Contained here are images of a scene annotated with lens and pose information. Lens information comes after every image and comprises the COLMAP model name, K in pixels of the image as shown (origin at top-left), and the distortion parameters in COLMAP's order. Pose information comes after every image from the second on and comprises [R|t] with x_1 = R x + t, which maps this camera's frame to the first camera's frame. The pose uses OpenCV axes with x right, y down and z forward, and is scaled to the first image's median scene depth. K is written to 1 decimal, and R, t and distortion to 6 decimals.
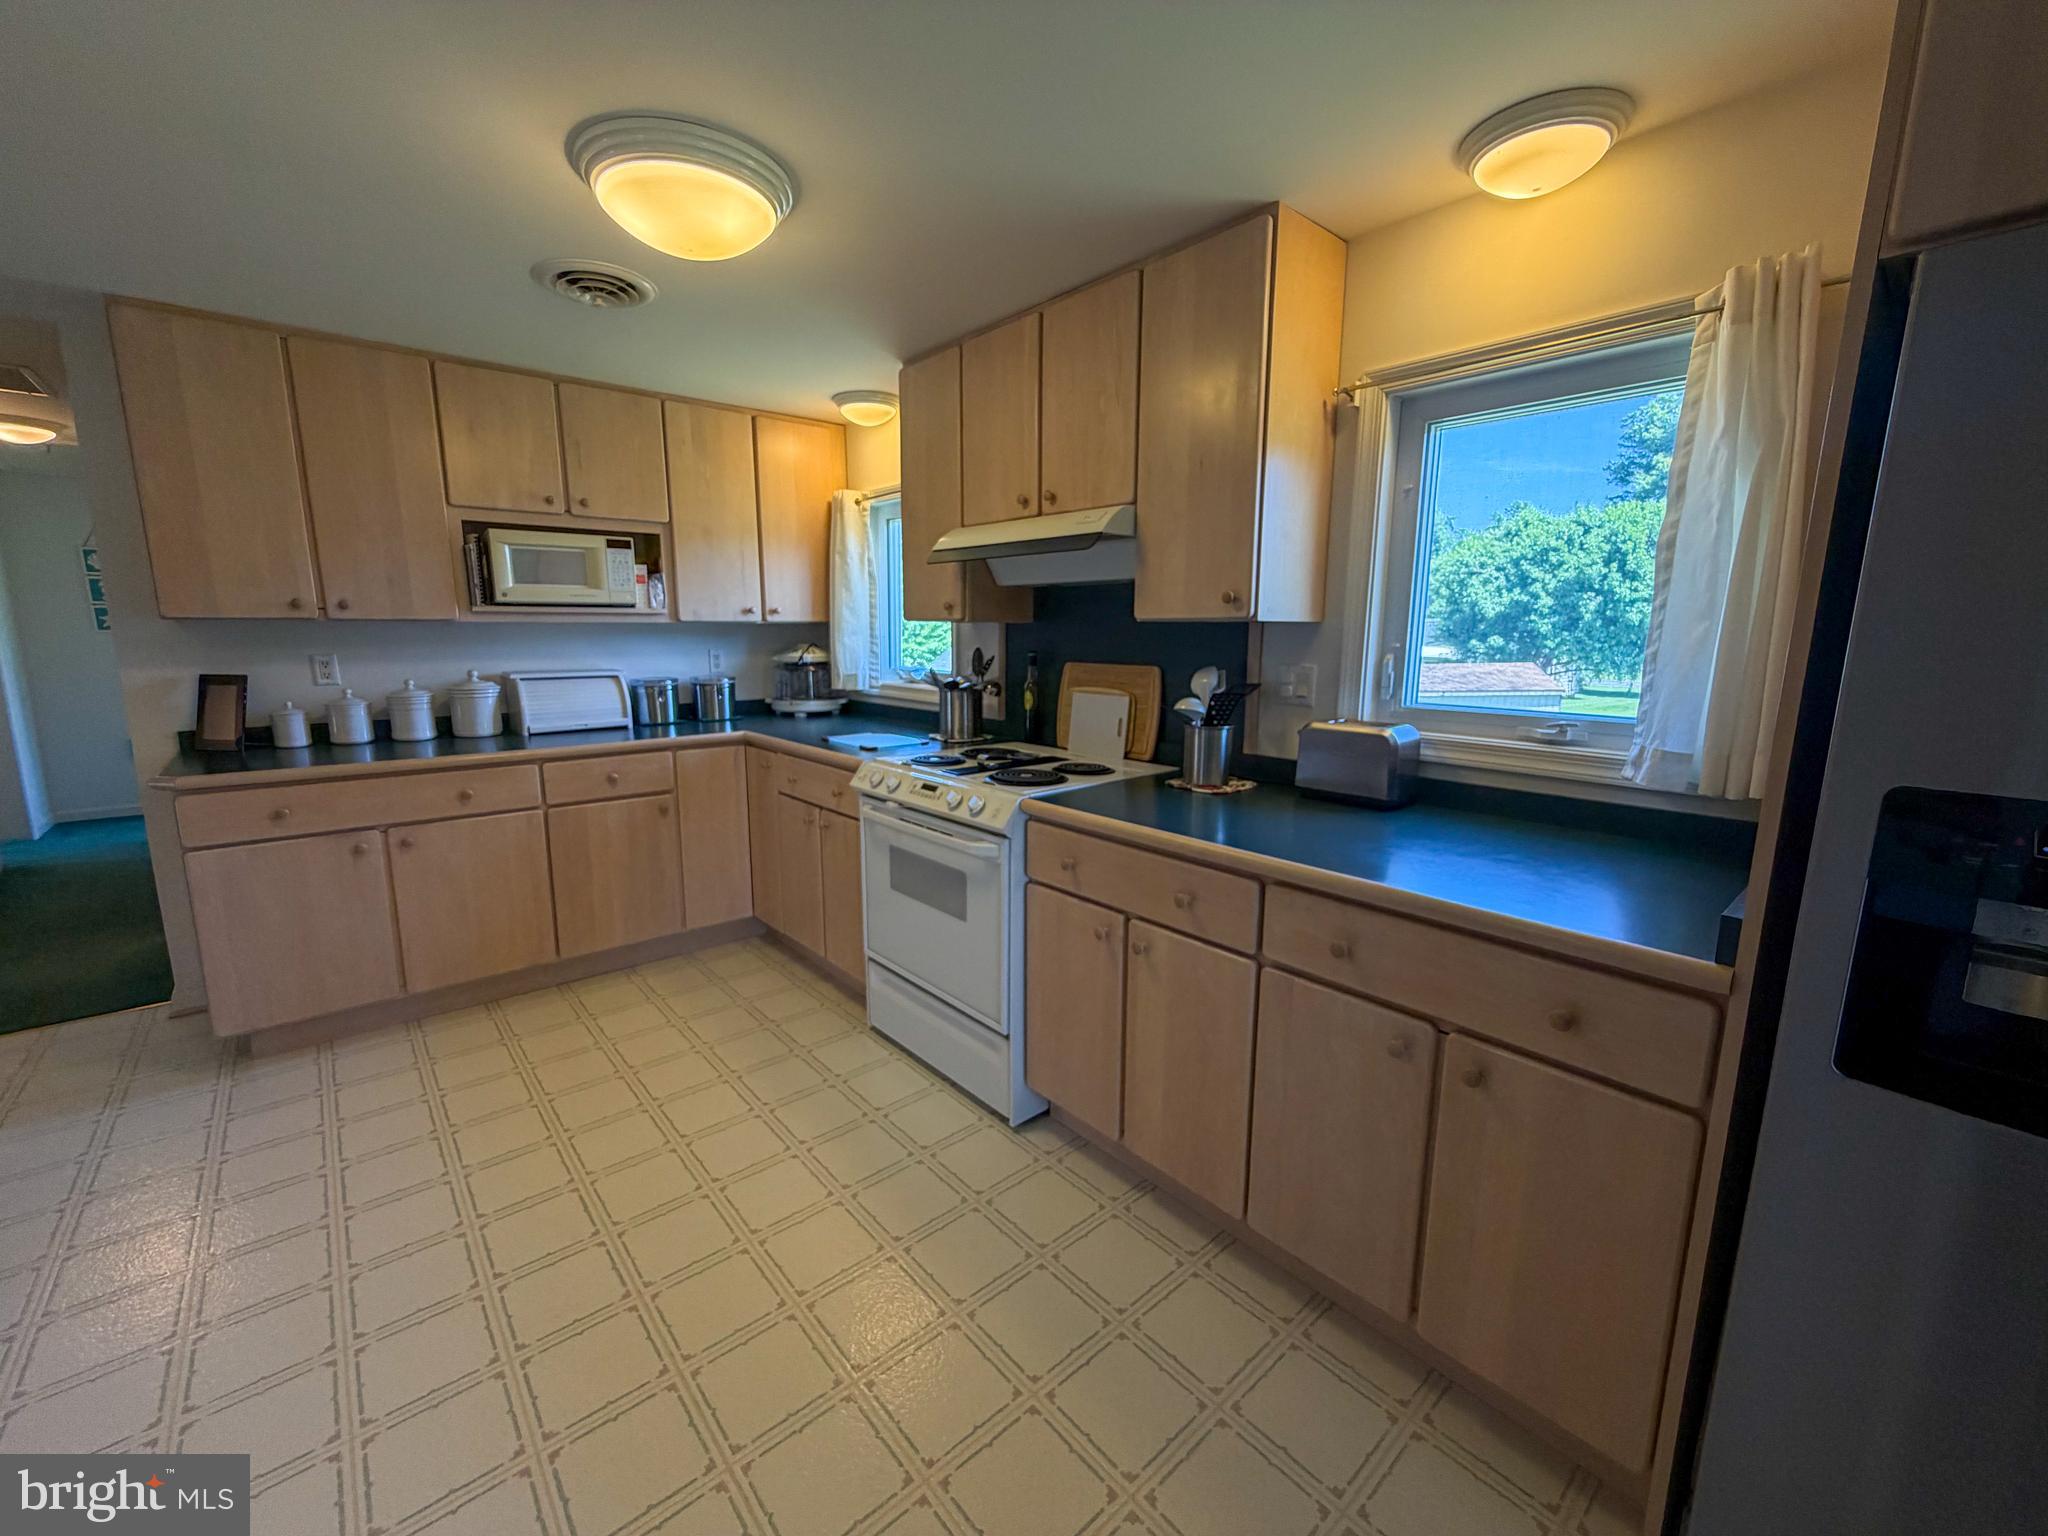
lens RADIAL K [[817.2, 0, 1024.0], [0, 817.2, 768.0], [0, 0, 1]] dist [-0.000648, -0.000563]
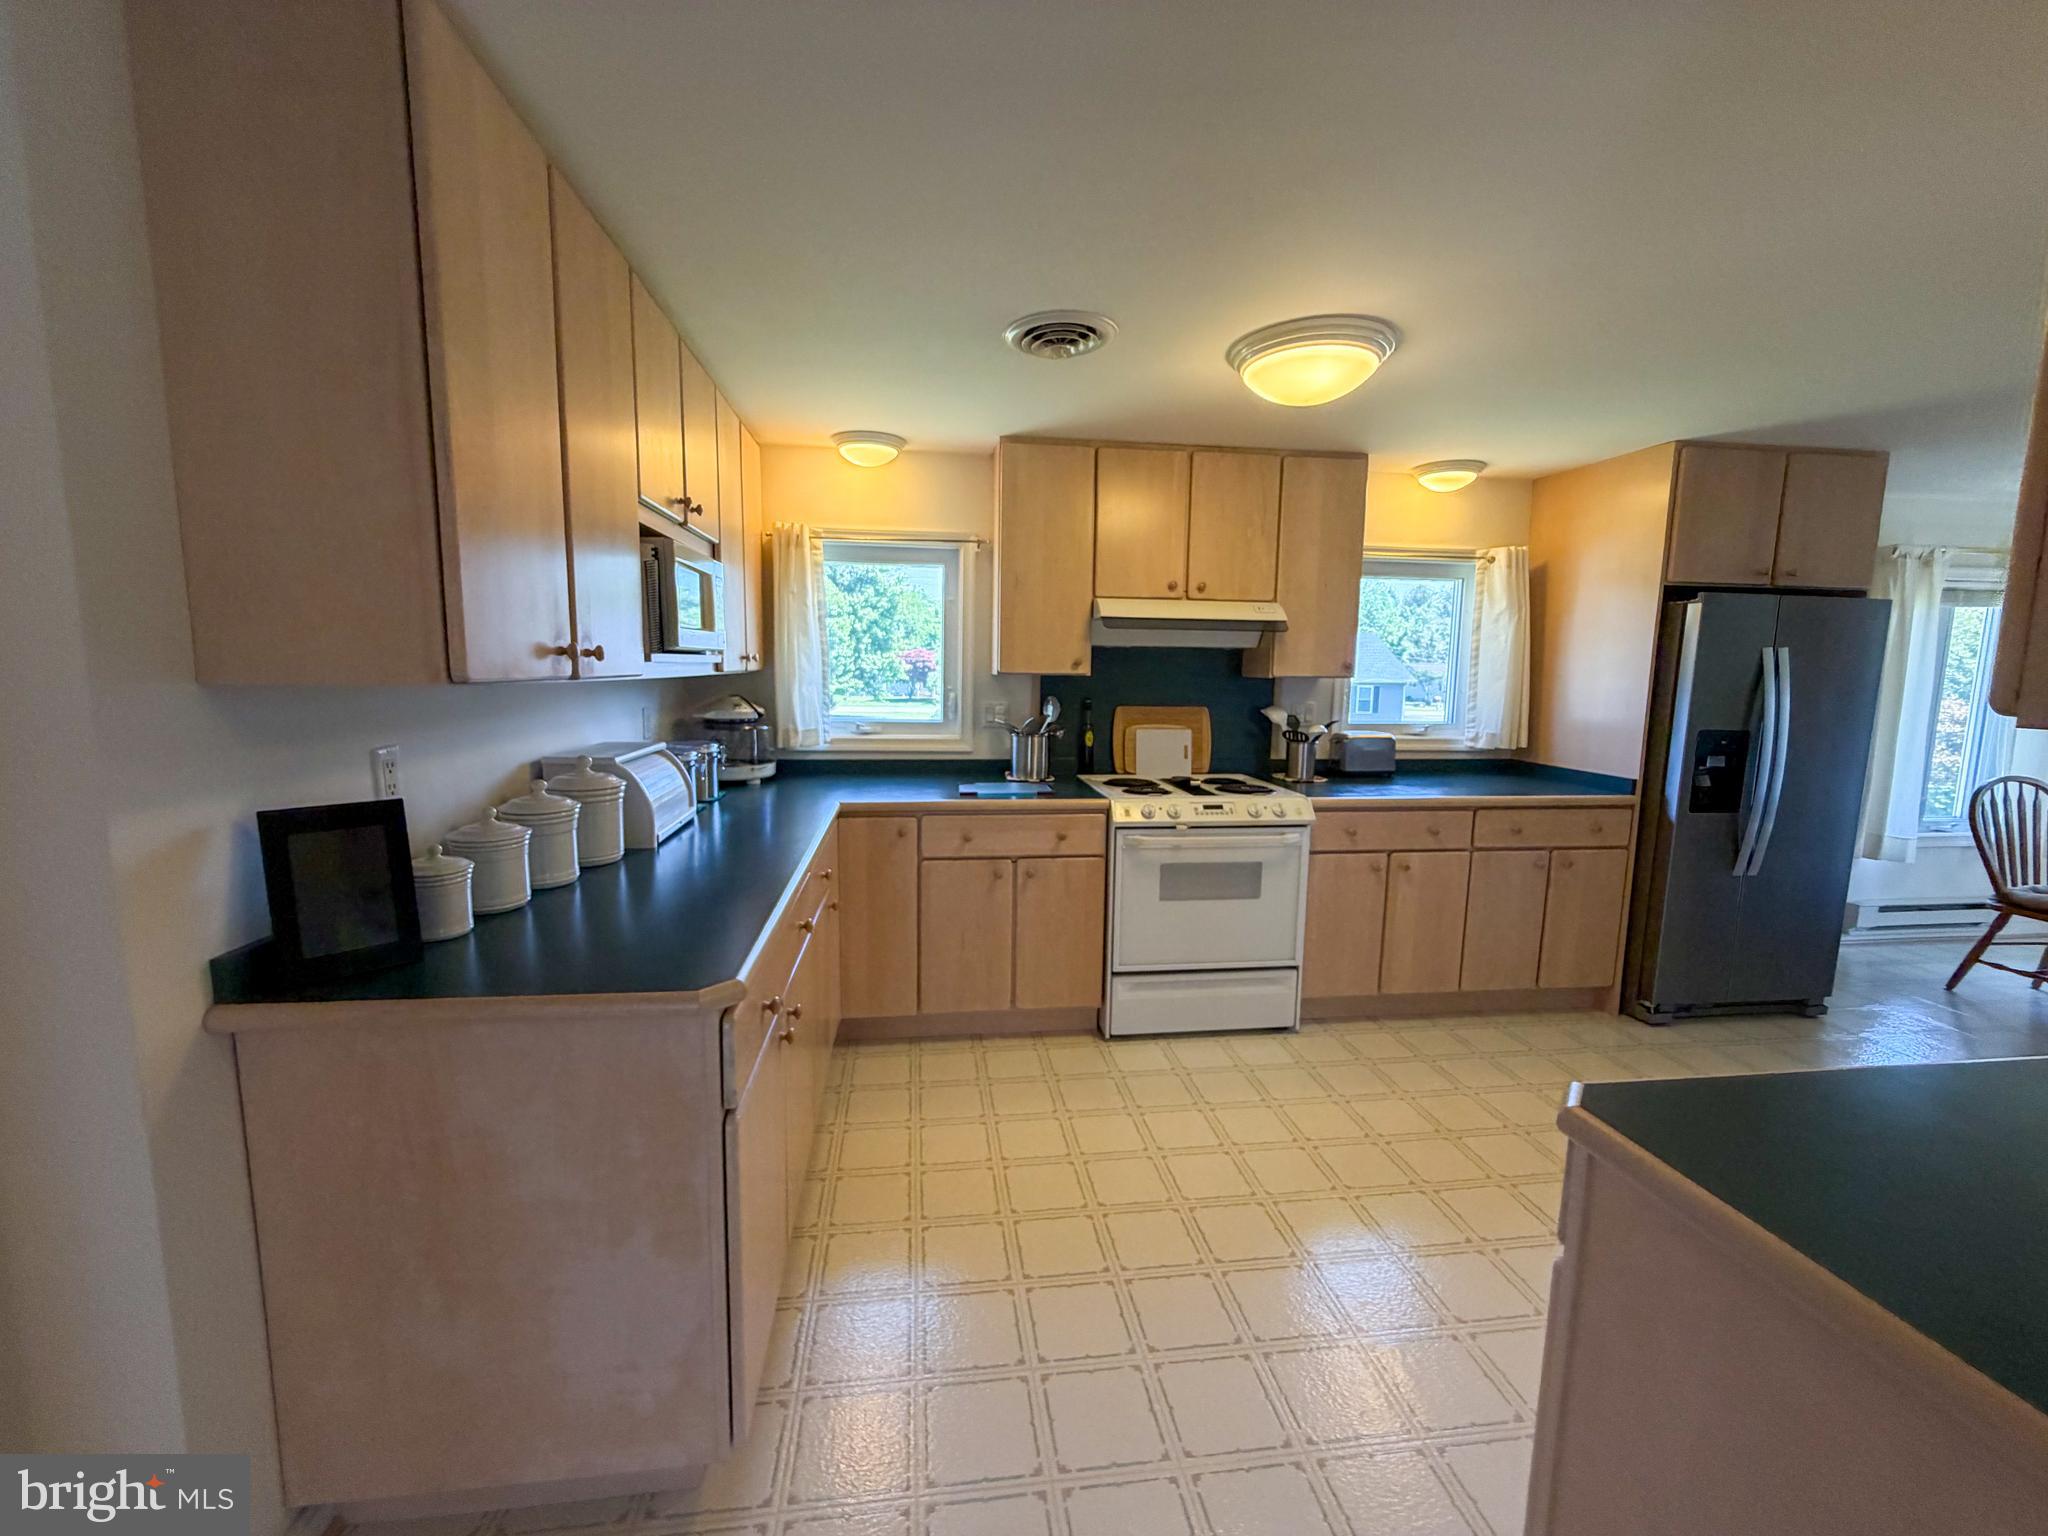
lens RADIAL K [[817.2, 0, 1024.0], [0, 817.2, 768.0], [0, 0, 1]] dist [-0.000648, -0.000563]
pose [[0.553757, -0.099017, 0.826770, -1.264214], [0.130014, 0.991008, 0.031605, -0.109991], [-0.822466, 0.089990, 0.561651, 0.488501]]
